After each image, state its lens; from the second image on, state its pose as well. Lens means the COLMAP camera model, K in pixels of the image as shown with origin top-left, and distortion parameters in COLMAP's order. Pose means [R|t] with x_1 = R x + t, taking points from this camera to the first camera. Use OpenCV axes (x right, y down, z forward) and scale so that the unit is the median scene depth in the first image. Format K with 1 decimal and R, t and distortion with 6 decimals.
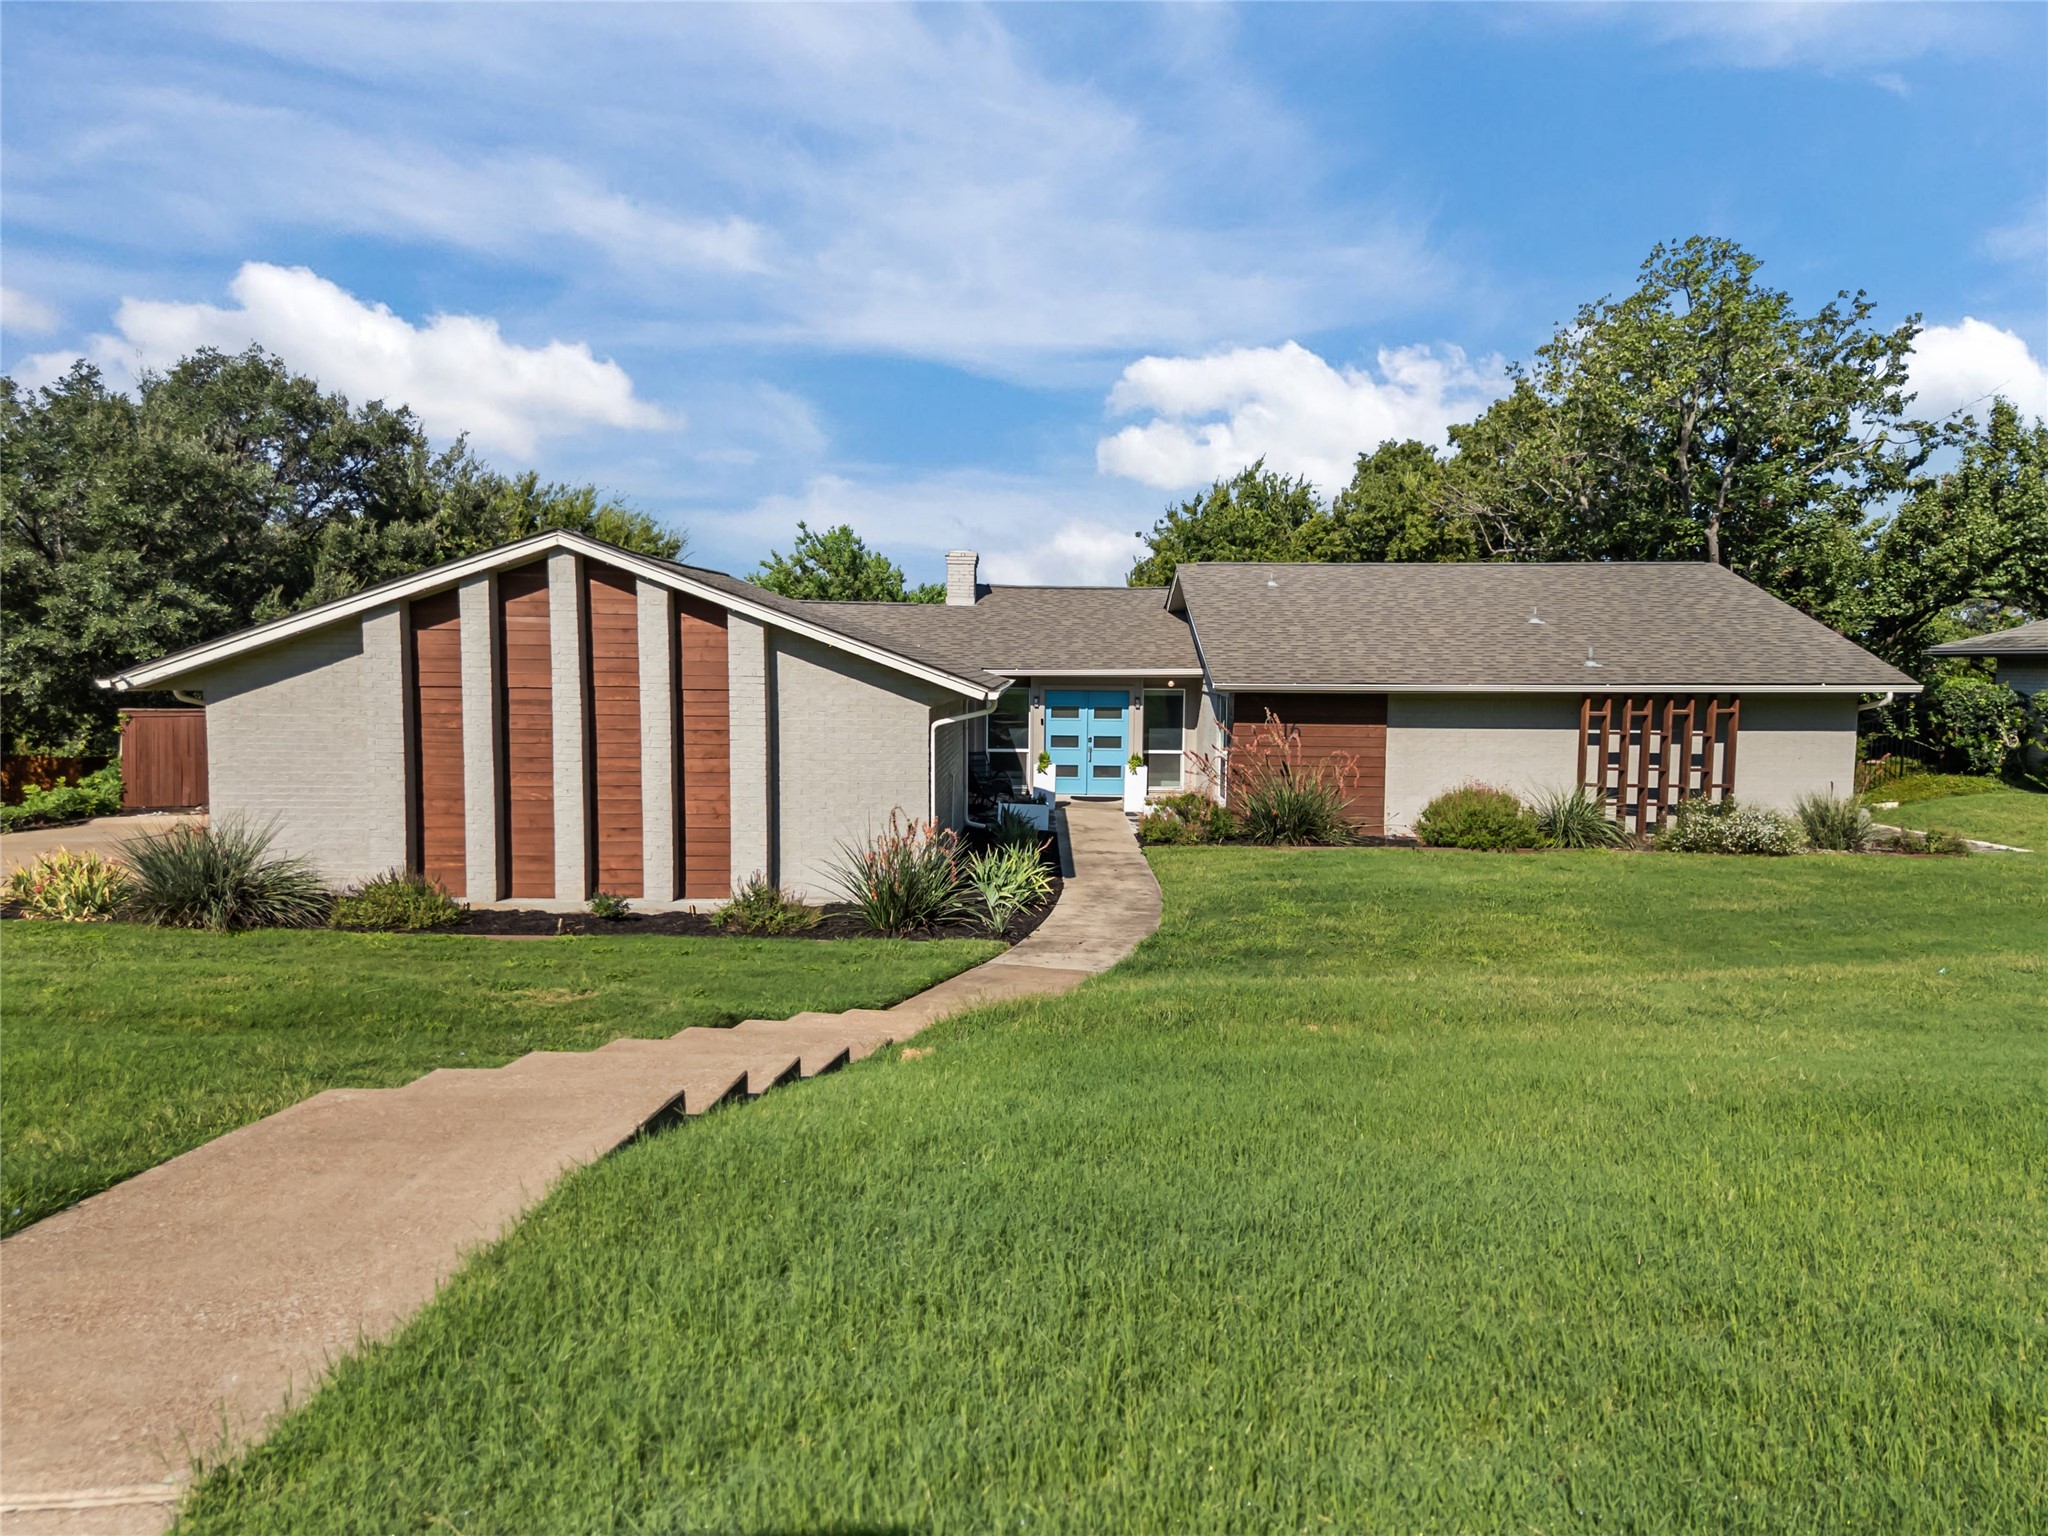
lens RADIAL K [[1506.0, 0, 1024.0], [0, 1506.0, 768.0], [0, 0, 1]] dist [0.162676, -0.111758]
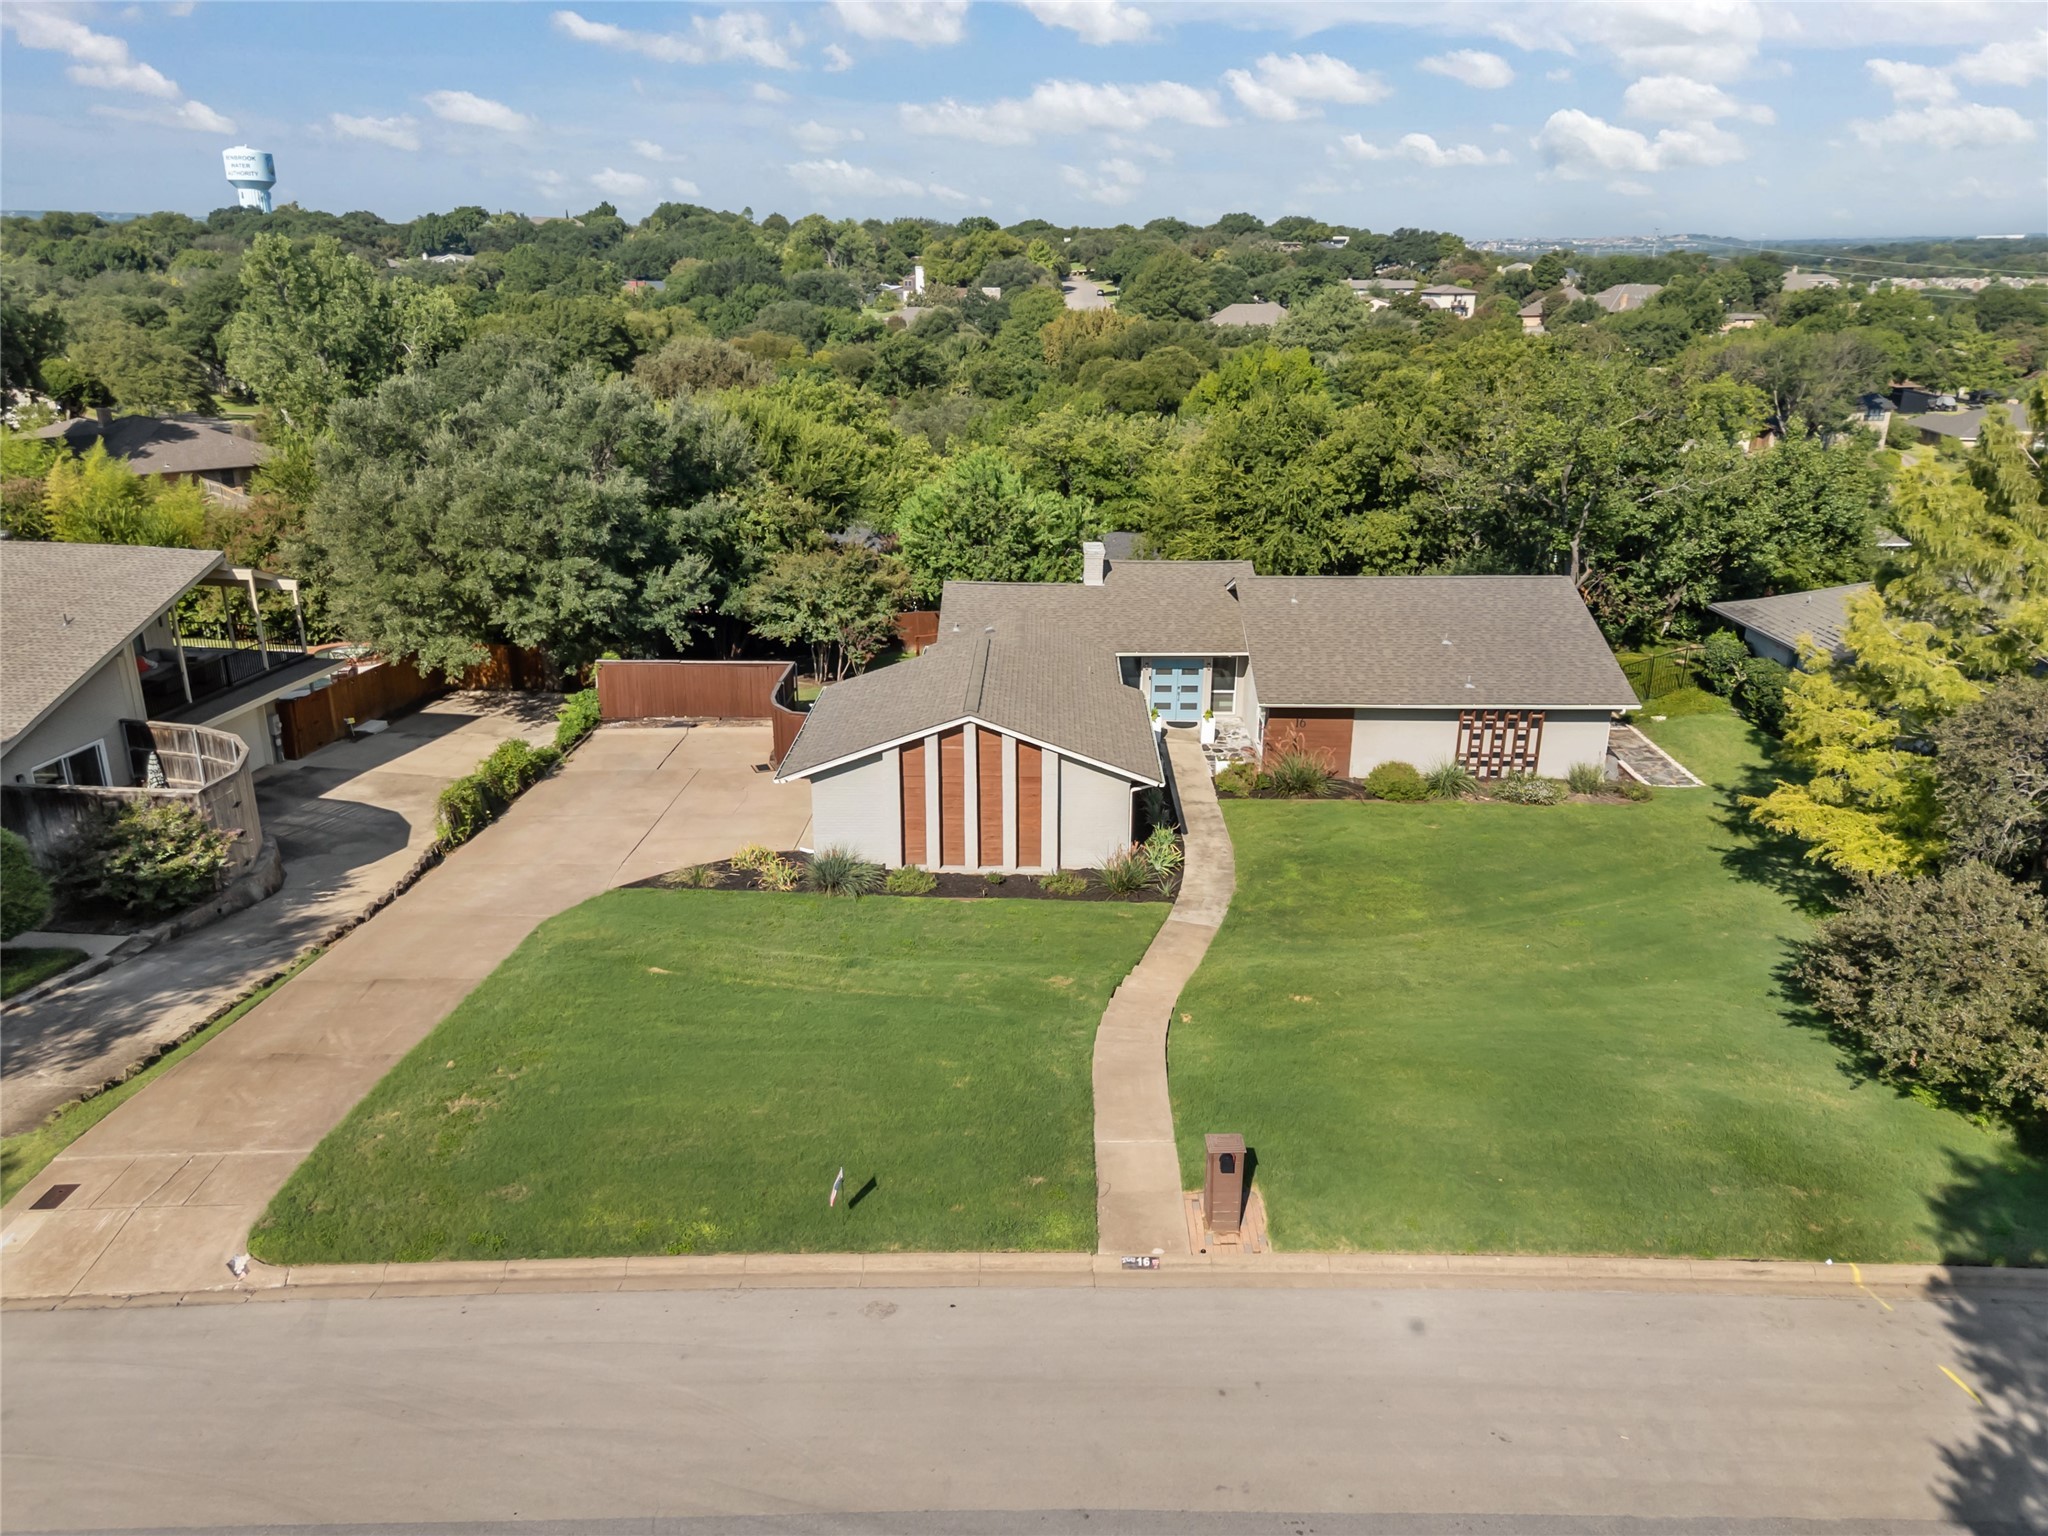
lens RADIAL K [[1506.0, 0, 1024.0], [0, 1506.0, 768.0], [0, 0, 1]] dist [0.162676, -0.111758]
pose [[0.999973, 0.000524, -0.007389, -0.114257], [0.001281, 0.970214, 0.242244, -0.335963], [0.007296, -0.242247, 0.970187, -0.629008]]
